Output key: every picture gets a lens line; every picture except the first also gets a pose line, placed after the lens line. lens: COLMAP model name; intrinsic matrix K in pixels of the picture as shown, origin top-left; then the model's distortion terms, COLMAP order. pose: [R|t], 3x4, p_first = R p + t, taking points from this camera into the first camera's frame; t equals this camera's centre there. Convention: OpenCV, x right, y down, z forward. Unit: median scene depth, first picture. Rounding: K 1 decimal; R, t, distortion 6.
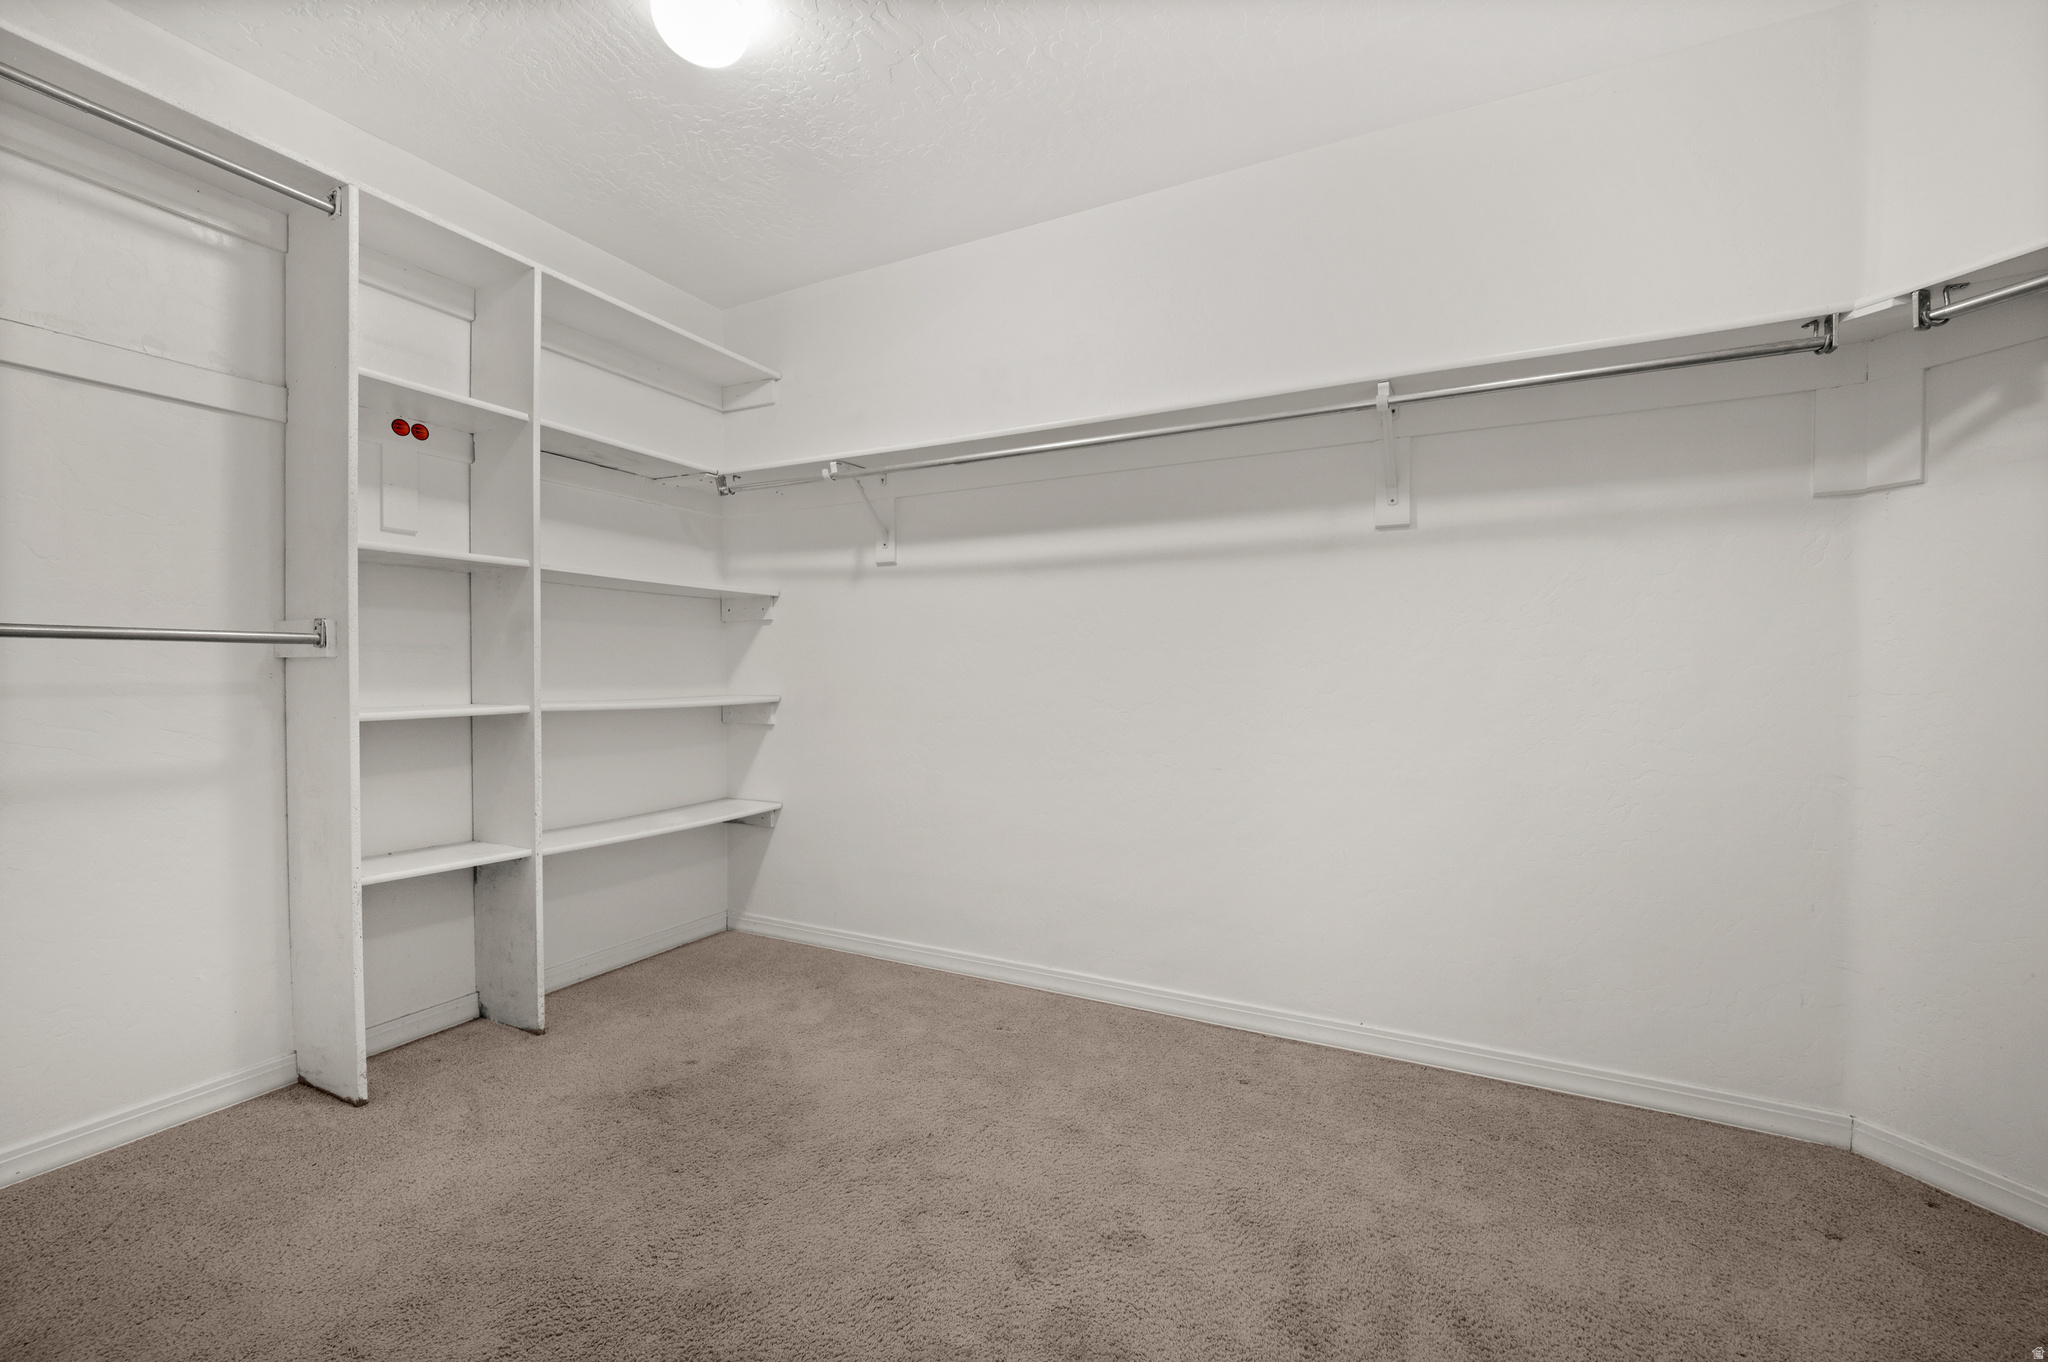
lens RADIAL K [[823.7, 0, 1020.6], [0, 823.7, 683.4], [0, 0, 1]] dist [-0.000206, -0.000008]
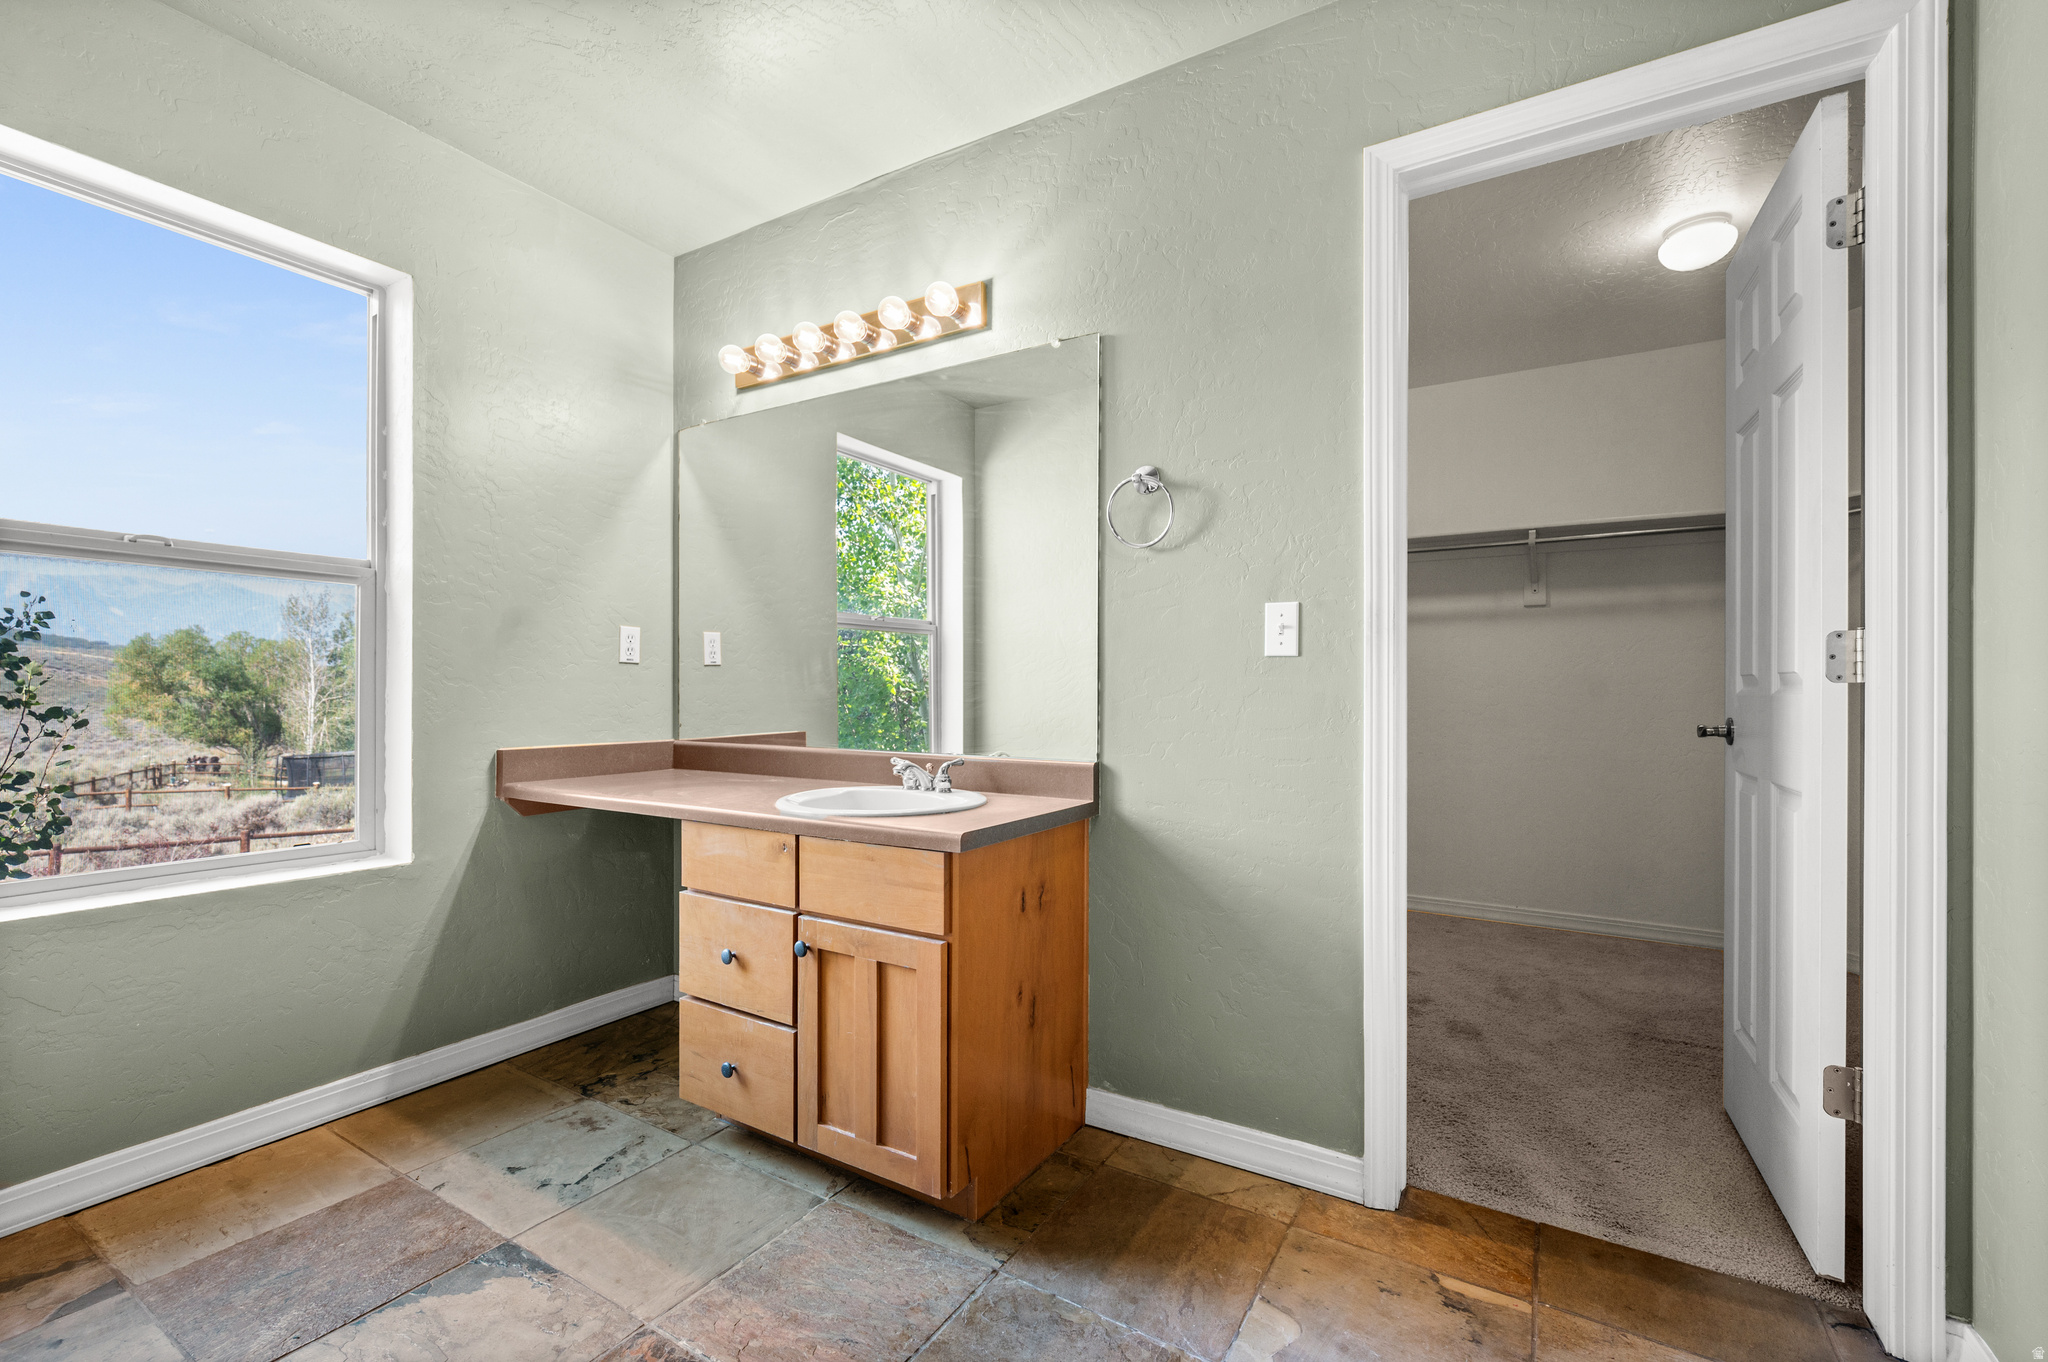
lens RADIAL K [[858.9, 0, 1033.0], [0, 858.9, 693.2], [0, 0, 1]] dist [-0.000931, -0.000369]
pose [[0.997837, -0.001573, -0.065720, -0.527863], [0.000526, 0.999873, -0.015939, 0.019305], [0.065737, 0.015870, 0.997711, -0.942099]]
